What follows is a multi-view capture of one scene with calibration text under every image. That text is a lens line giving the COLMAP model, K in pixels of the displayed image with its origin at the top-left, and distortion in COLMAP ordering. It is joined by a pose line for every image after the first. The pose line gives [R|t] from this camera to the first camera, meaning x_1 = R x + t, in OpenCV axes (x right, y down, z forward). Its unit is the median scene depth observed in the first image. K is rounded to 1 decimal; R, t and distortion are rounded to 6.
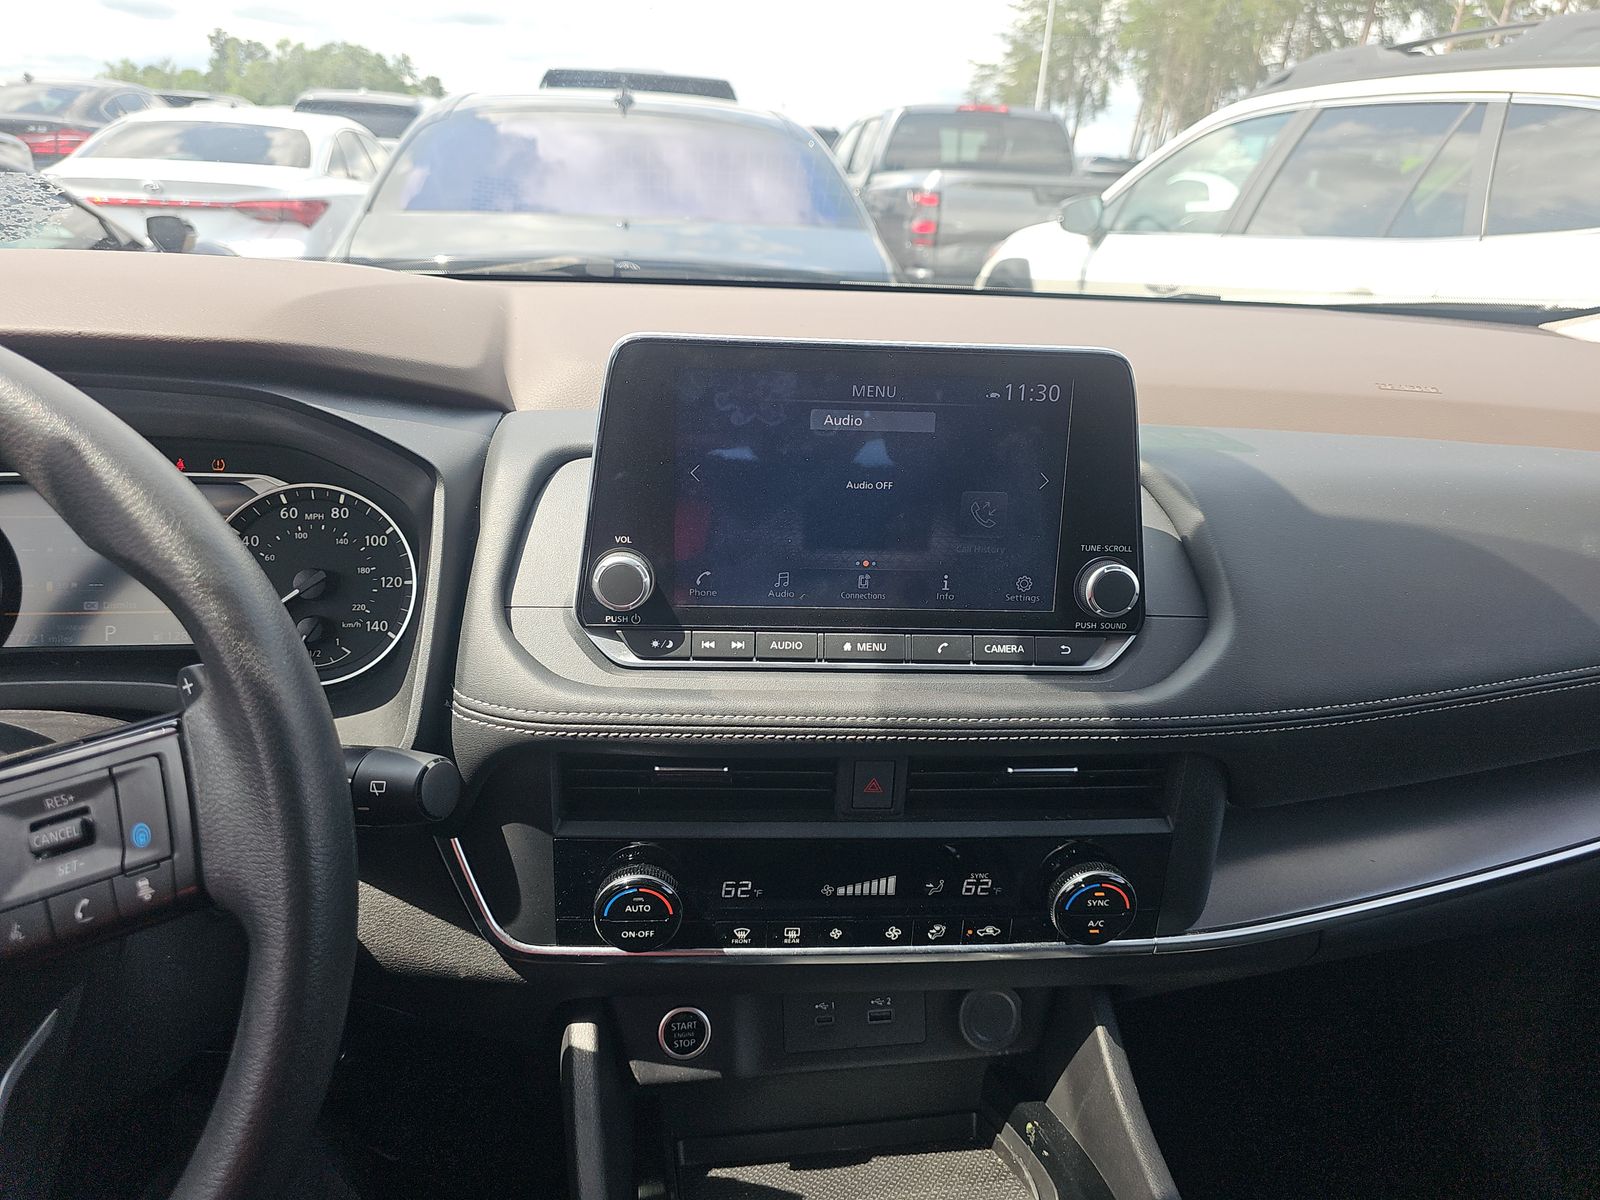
lens RADIAL K [[1048.6, 0, 800.8], [0, 1048.6, 597.6], [0, 0, 1]] dist [0.002517, -0.019711]
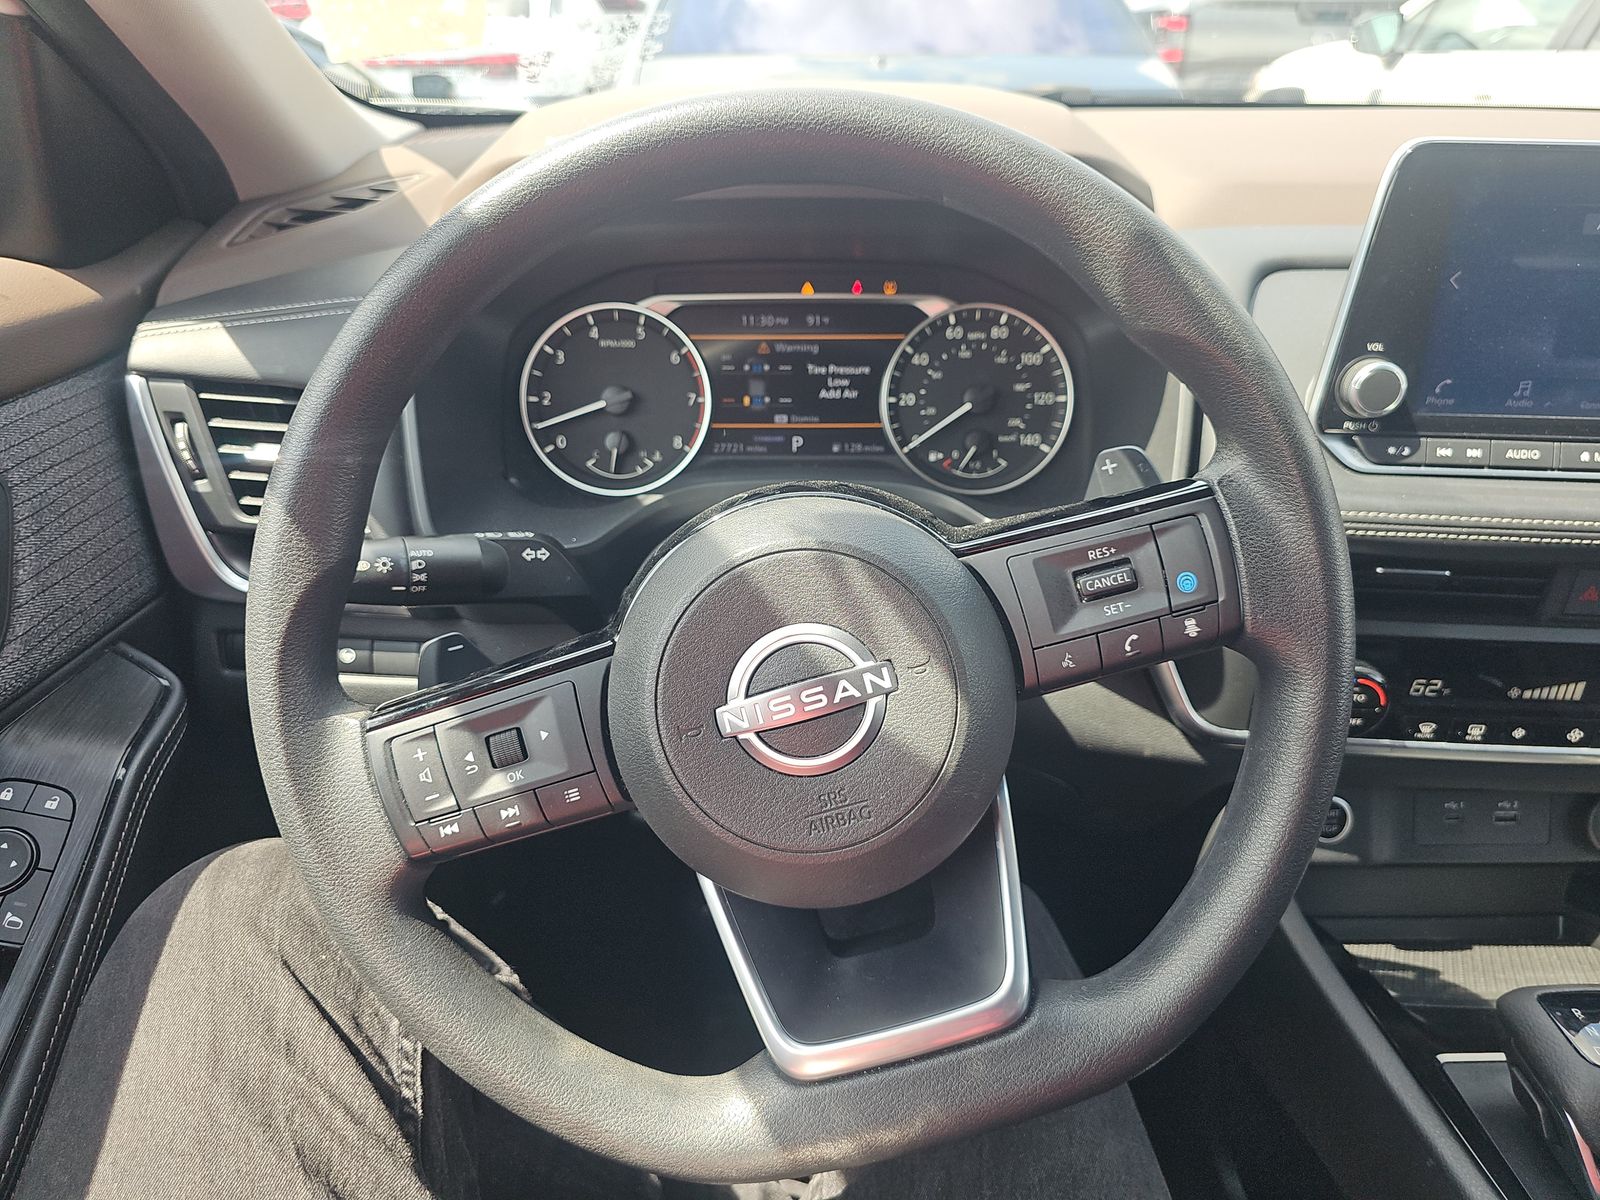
lens RADIAL K [[1048.6, 0, 788.0], [0, 1048.6, 610.6], [0, 0, 1]] dist [0.002517, -0.019711]
pose [[0.987348, 0.033124, -0.155070, -0.534361], [-0.011804, 0.990579, 0.136435, 0.063303], [0.158129, -0.132879, 0.978437, -0.129130]]
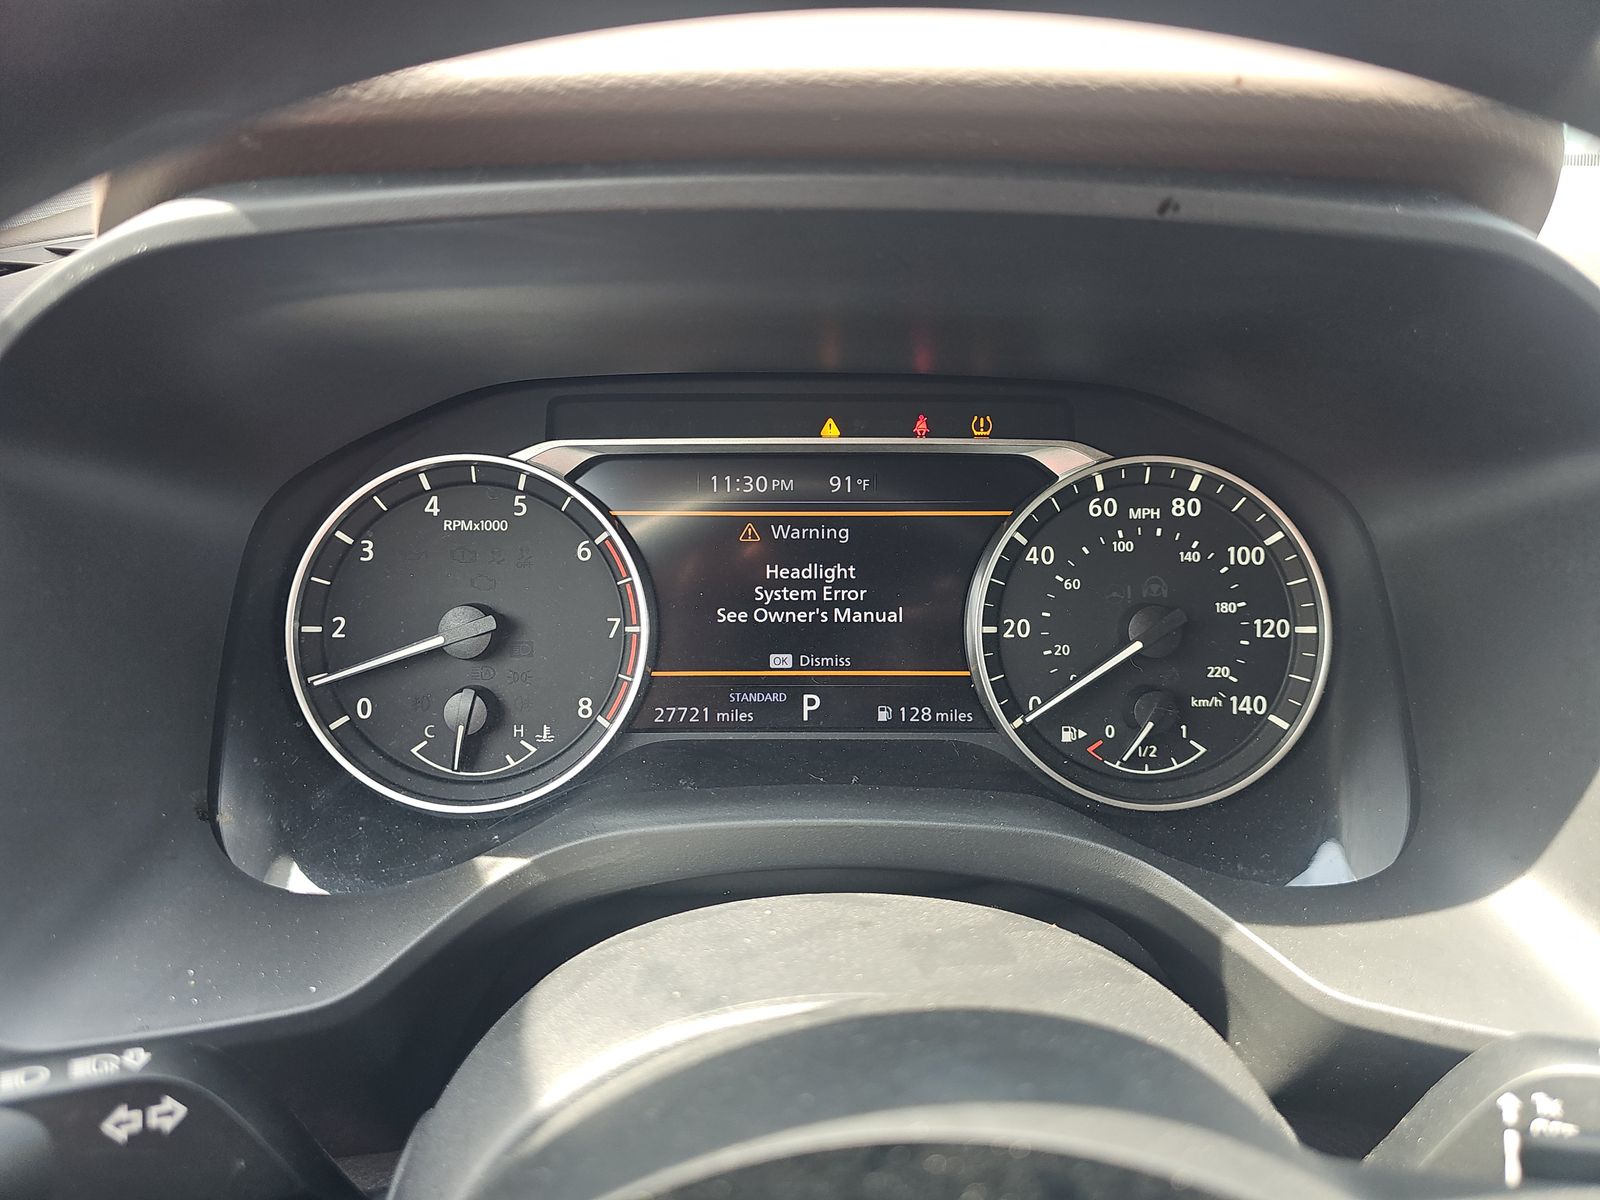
lens RADIAL K [[1048.6, 0, 800.0], [0, 1048.6, 594.2], [0, 0, 1]] dist [0.002517, -0.019711]
pose [[0.990499, 0.013892, -0.136816, -0.638414], [-0.011946, 0.999816, 0.015039, -0.043792], [0.136999, -0.013261, 0.990482, 0.448267]]
